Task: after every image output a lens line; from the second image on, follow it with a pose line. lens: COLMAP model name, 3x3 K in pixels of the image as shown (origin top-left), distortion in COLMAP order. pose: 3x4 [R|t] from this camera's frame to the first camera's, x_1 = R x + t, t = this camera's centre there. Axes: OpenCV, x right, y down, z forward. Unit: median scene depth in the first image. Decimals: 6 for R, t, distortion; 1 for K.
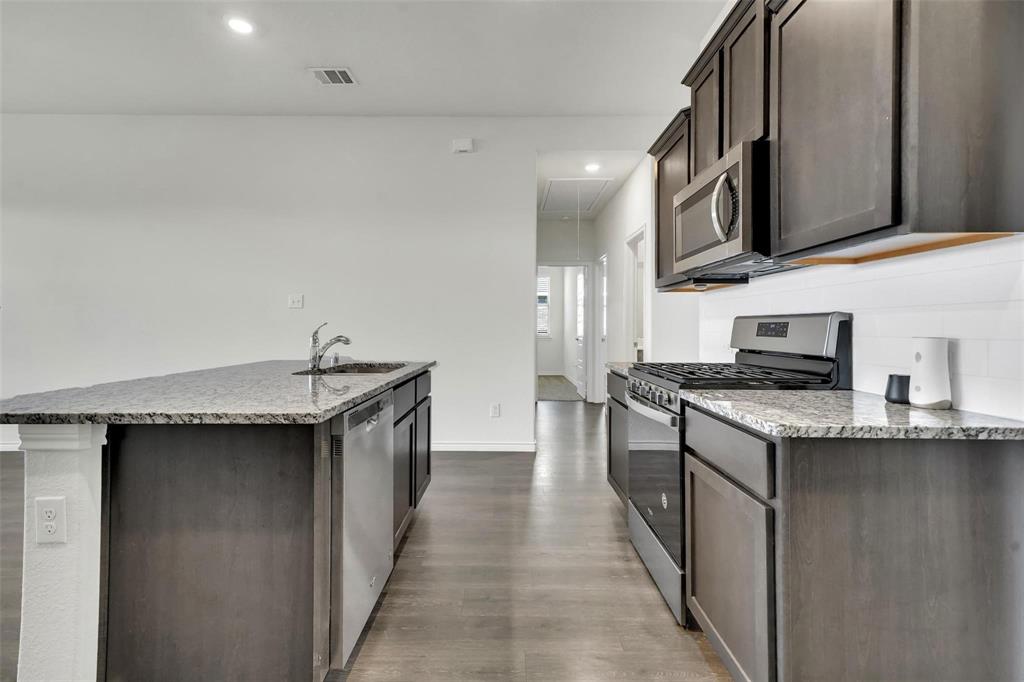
lens RADIAL K [[476.0, 0, 510.9], [0, 476.0, 330.9], [0, 0, 1]] dist [0.019580, 0.000296]
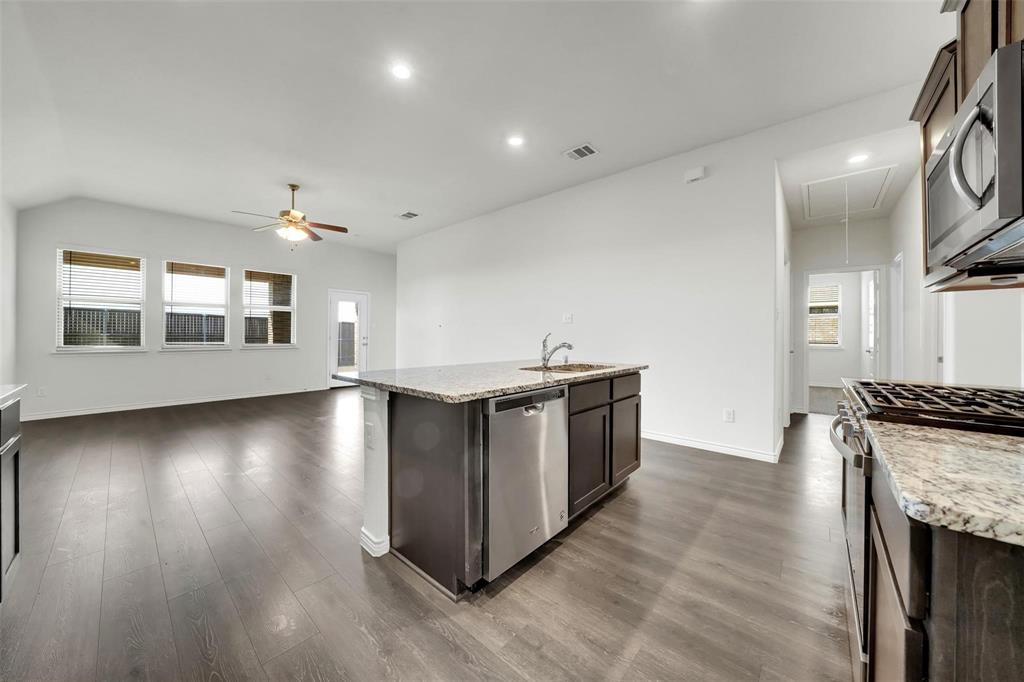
lens RADIAL K [[356.4, 0, 512.0], [0, 356.4, 341.0], [0, 0, 1]] dist [-0.019180, 0.000187]
pose [[0.754297, 0.010558, -0.656448, 0.199167], [-0.009063, 0.999943, 0.005669, 0.000745], [0.656471, 0.001673, 0.754350, 0.153386]]
